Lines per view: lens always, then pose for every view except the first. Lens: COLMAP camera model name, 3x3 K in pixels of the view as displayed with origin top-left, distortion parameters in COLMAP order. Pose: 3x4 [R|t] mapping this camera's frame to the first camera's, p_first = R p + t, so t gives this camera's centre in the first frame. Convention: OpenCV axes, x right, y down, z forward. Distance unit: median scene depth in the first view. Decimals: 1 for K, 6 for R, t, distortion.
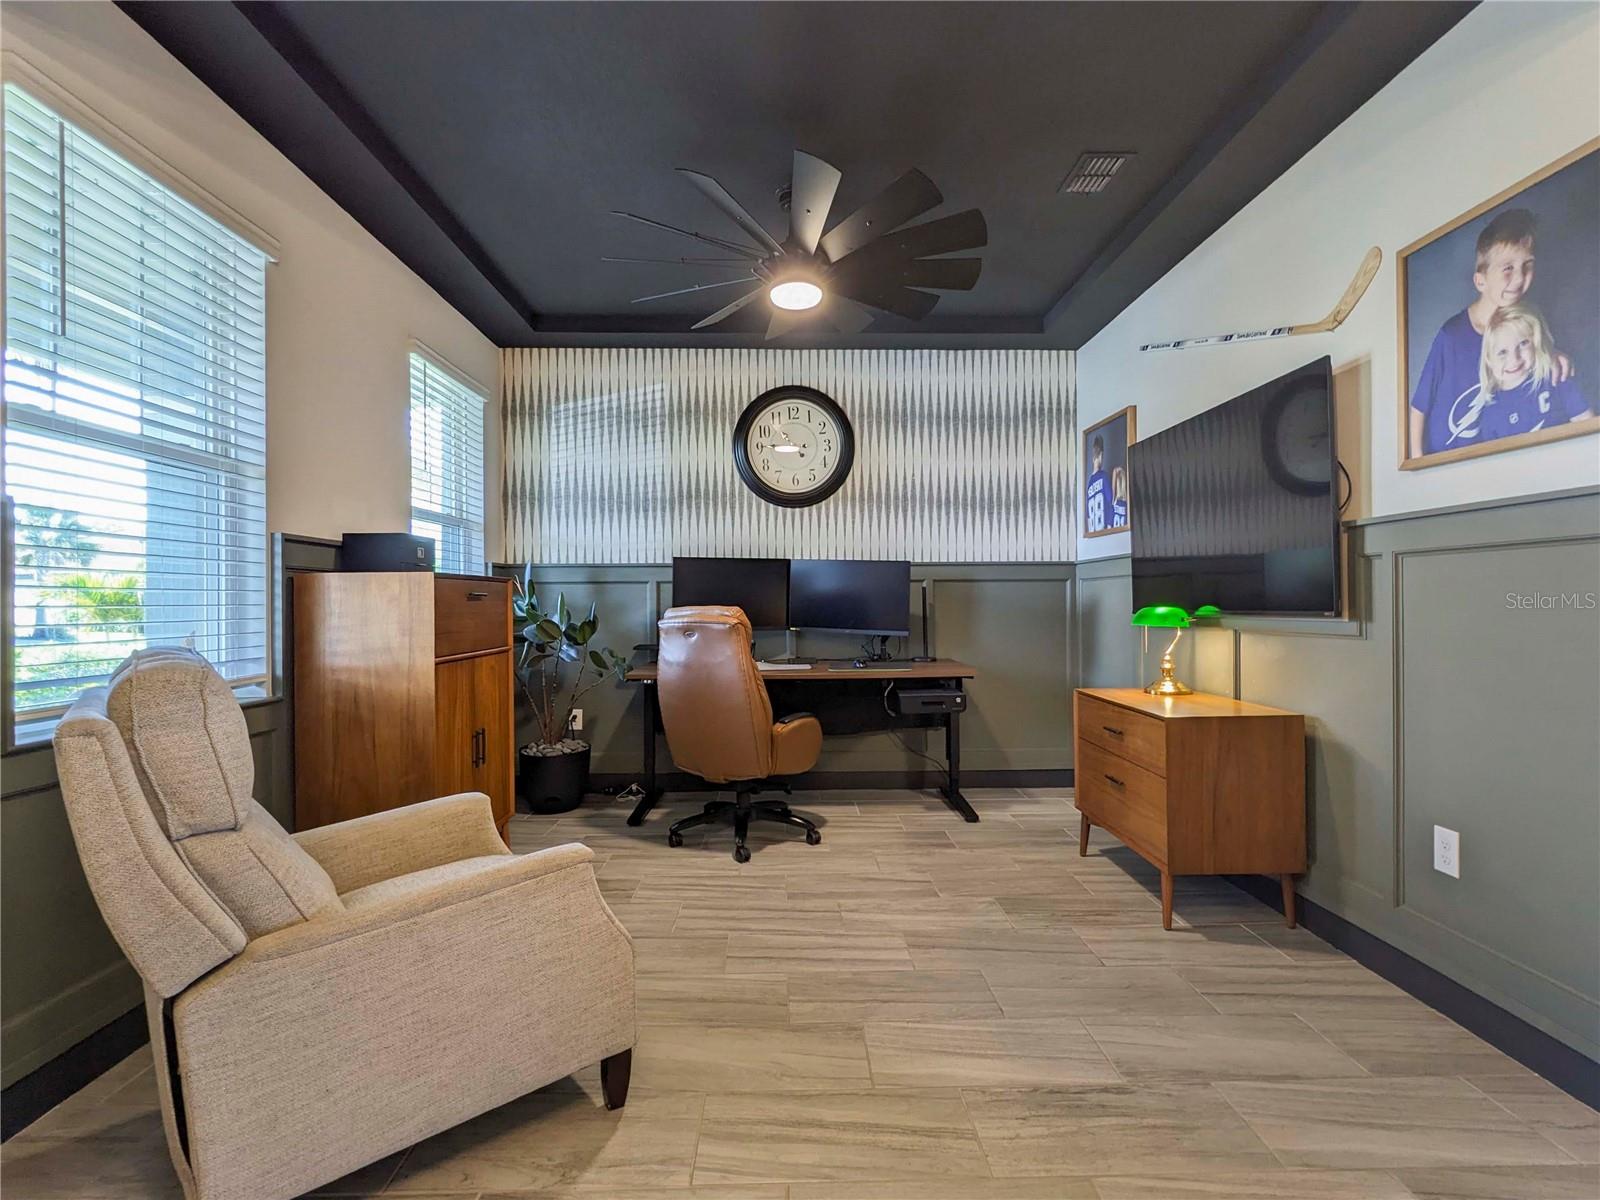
lens RADIAL K [[788.7, 0, 812.3], [0, 788.7, 605.8], [0, 0, 1]] dist [0.000808, -0.000946]
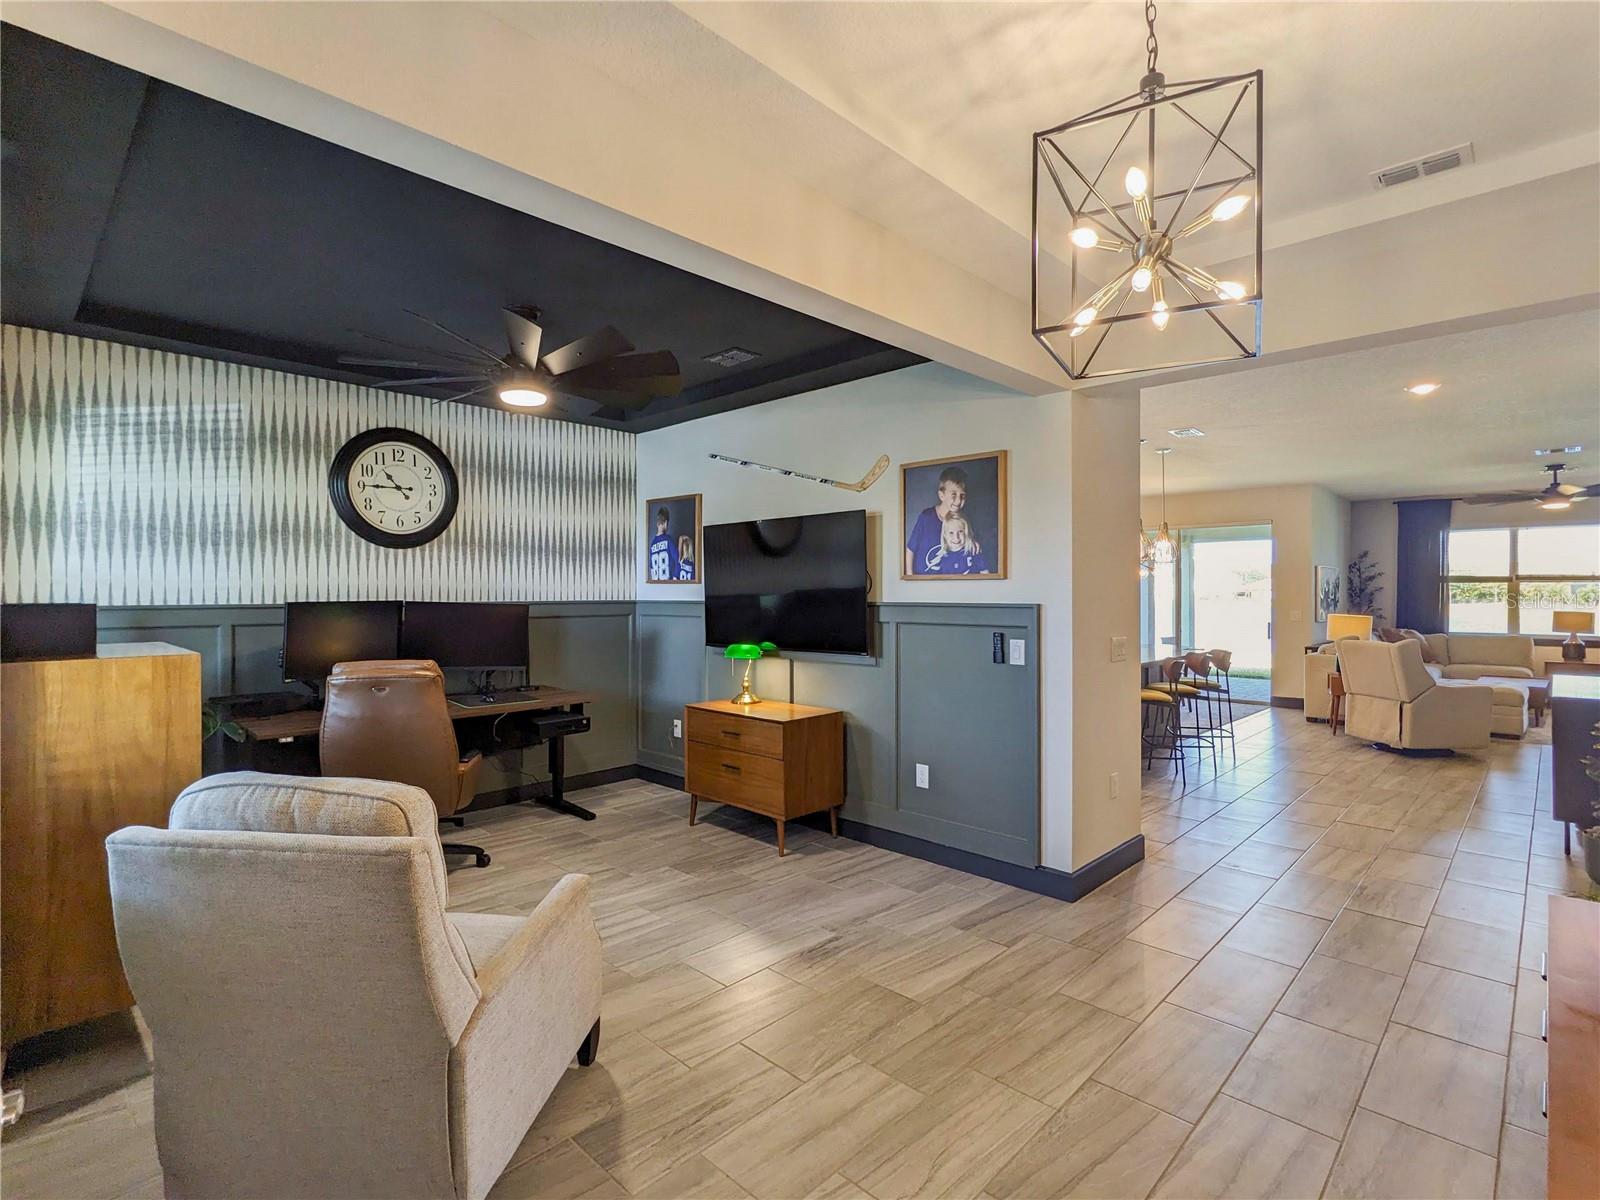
lens RADIAL K [[788.7, 0, 797.9], [0, 788.7, 592.1], [0, 0, 1]] dist [0.000808, -0.000946]
pose [[0.709738, 0.002379, 0.704461, -0.467514], [-0.001184, 0.999997, -0.002184, -0.083782], [-0.704464, 0.000716, 0.709739, -0.104952]]
